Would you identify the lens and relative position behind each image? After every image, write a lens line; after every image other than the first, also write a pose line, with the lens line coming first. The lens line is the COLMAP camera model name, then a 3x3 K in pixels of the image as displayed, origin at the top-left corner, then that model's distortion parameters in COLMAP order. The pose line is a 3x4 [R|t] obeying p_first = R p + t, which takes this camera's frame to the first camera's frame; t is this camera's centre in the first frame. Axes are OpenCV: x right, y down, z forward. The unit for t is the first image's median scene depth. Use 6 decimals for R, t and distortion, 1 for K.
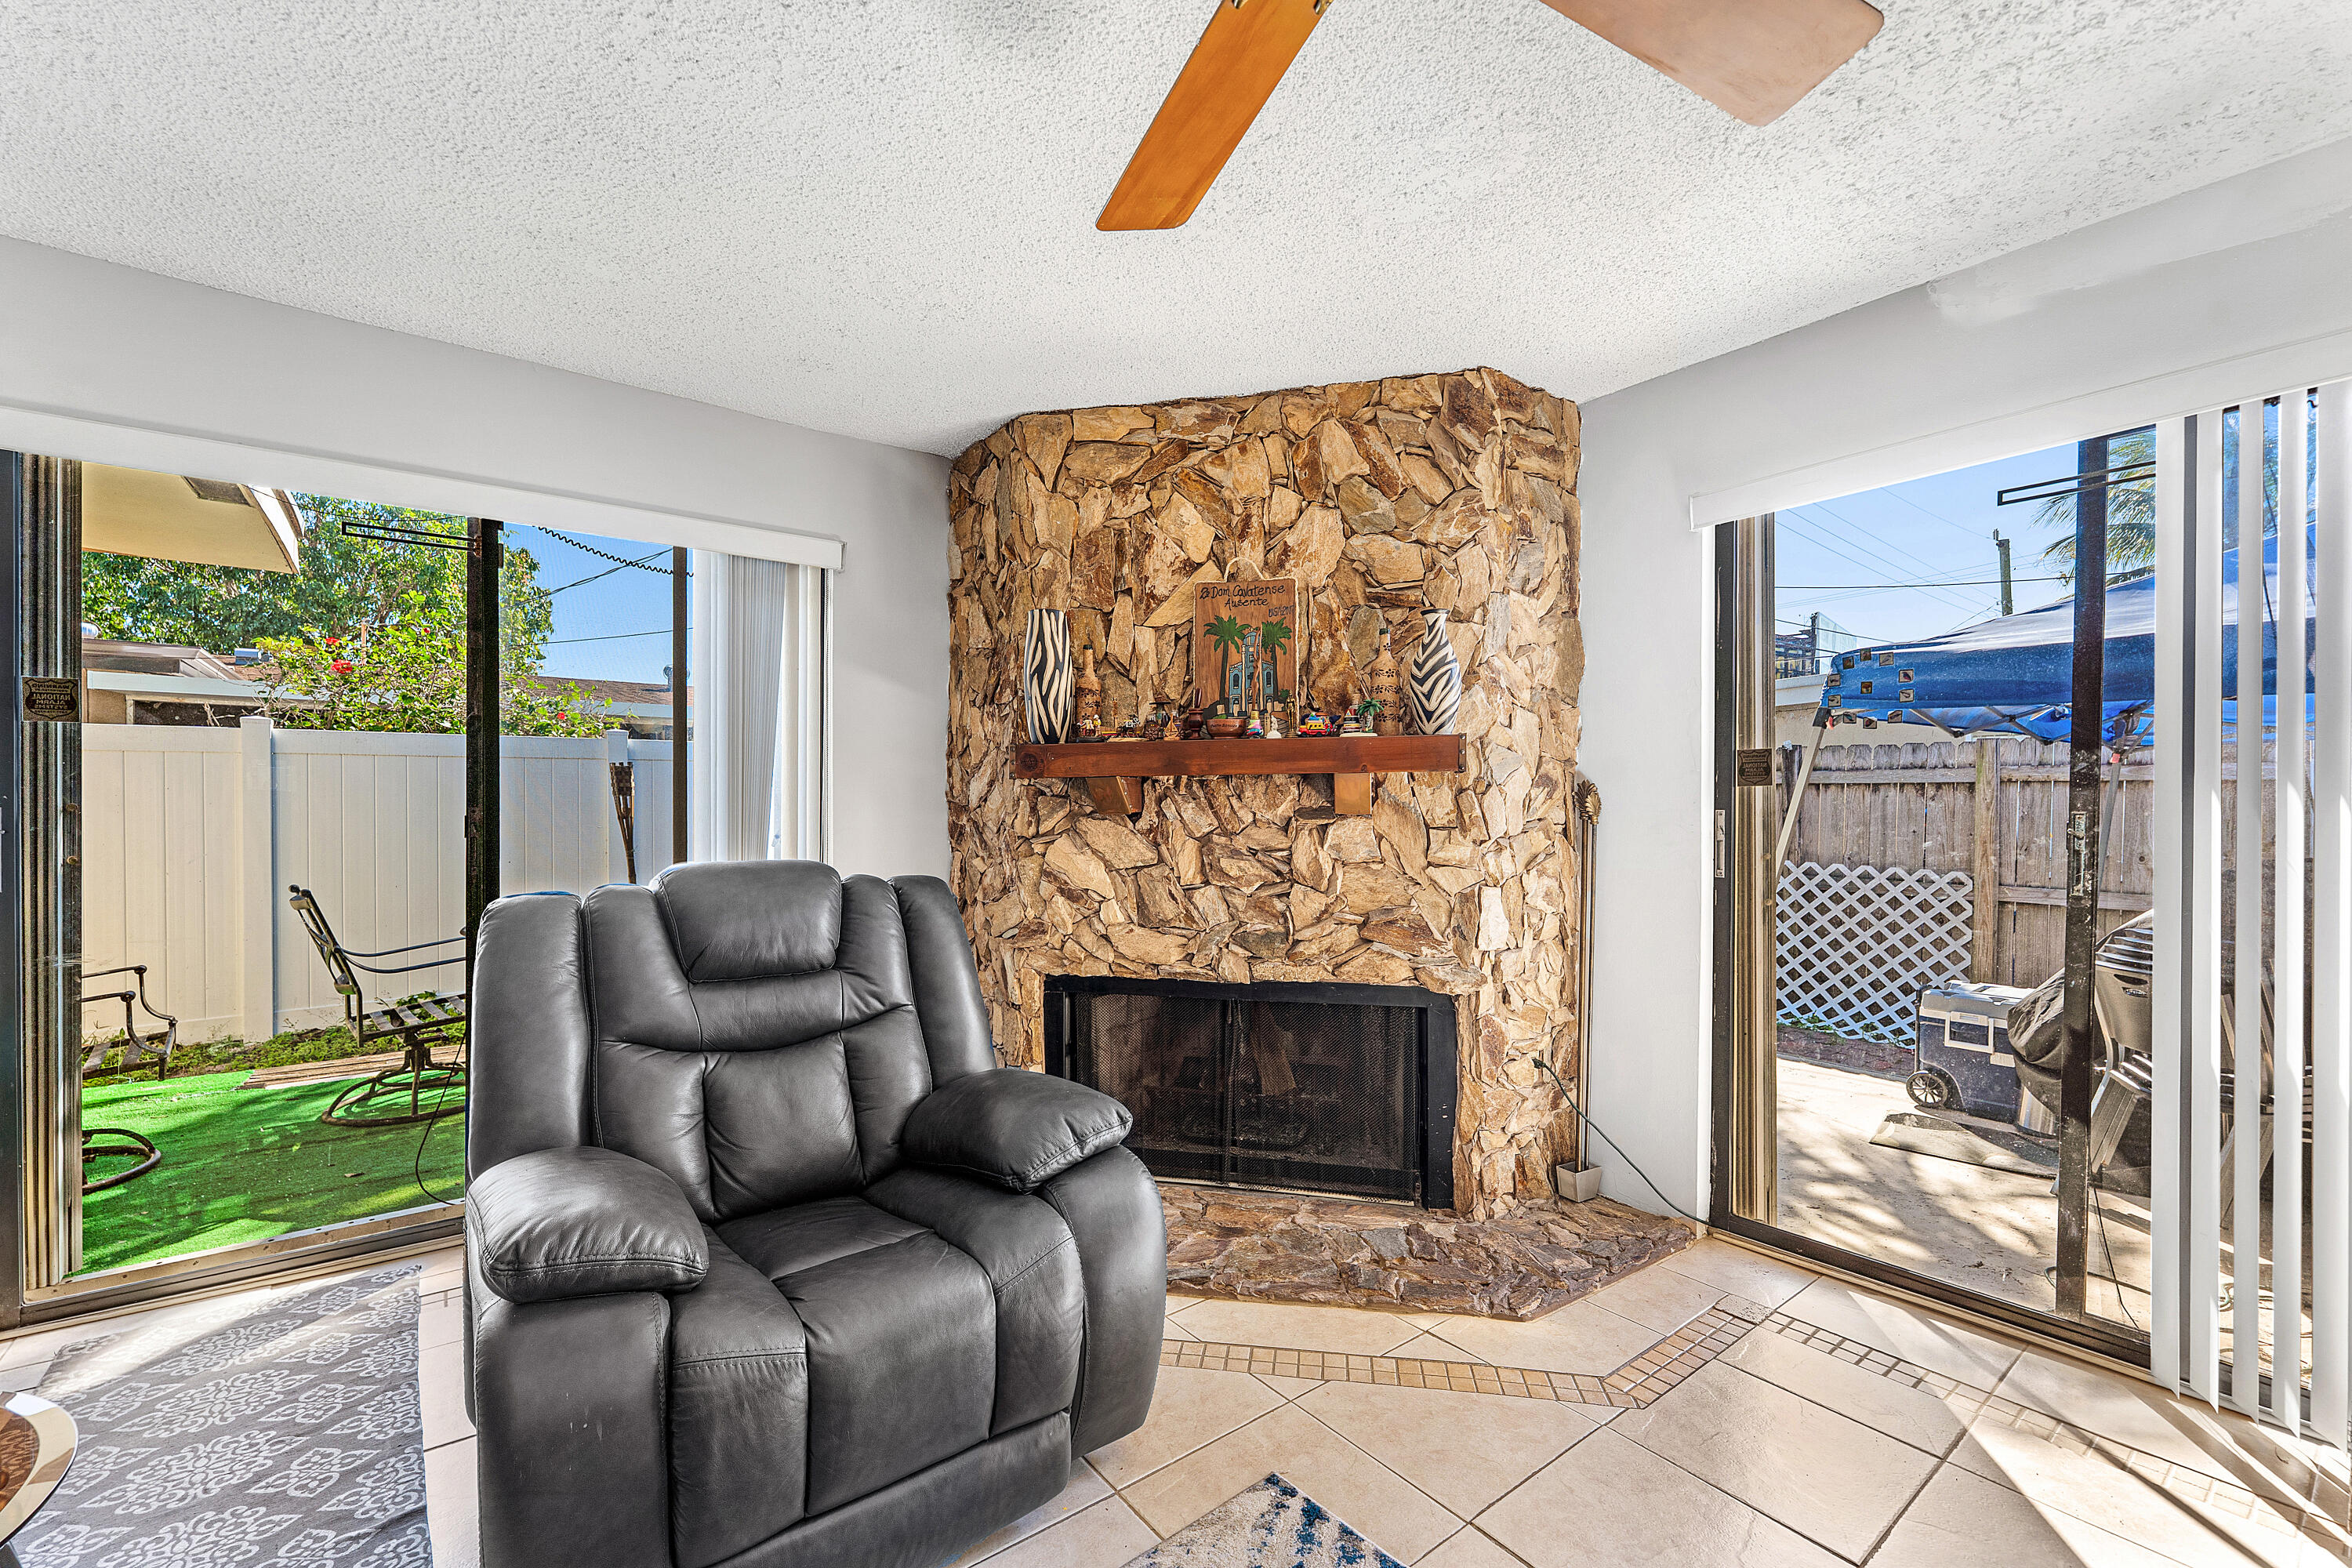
lens RADIAL K [[965.5, 0, 1175.8], [0, 965.5, 793.0], [0, 0, 1]] dist [0.000012, -0.000118]
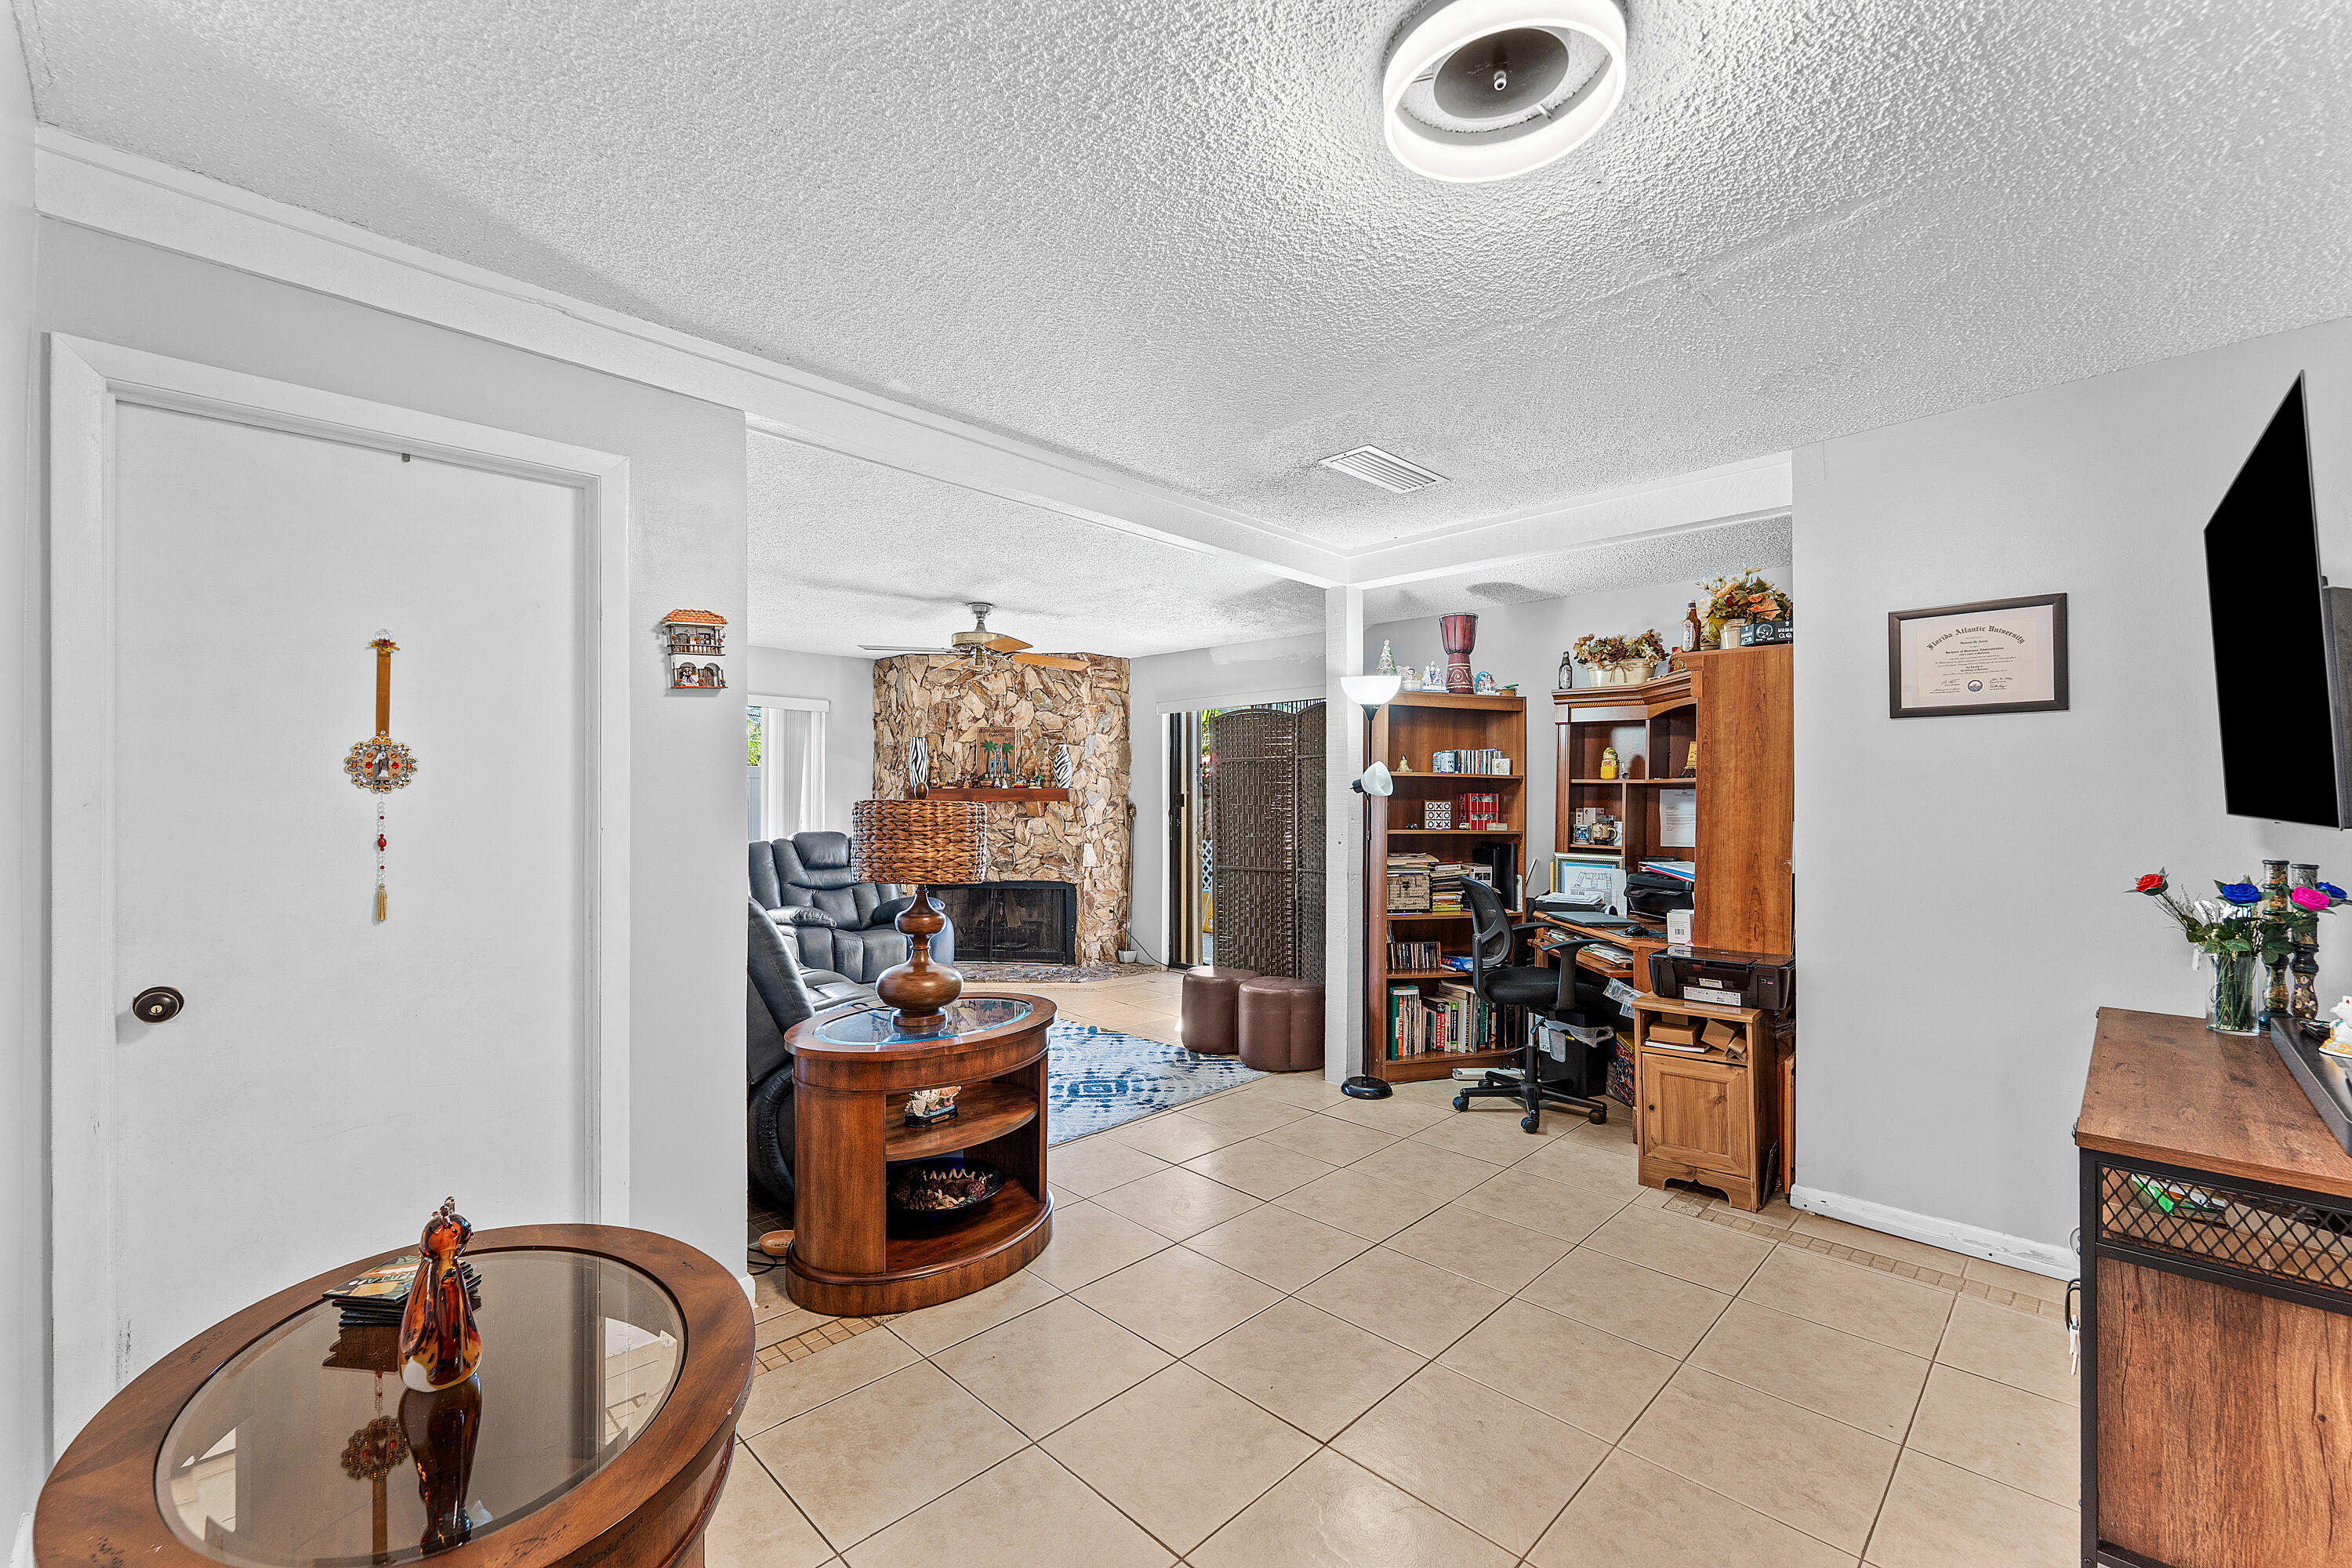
lens RADIAL K [[965.5, 0, 1187.6], [0, 965.5, 804.6], [0, 0, 1]] dist [0.000012, -0.000118]
pose [[0.989176, 0.003175, 0.146702, 0.200385], [-0.006171, 0.999781, 0.019974, -0.064241], [-0.146606, -0.020663, 0.988979, -1.657584]]
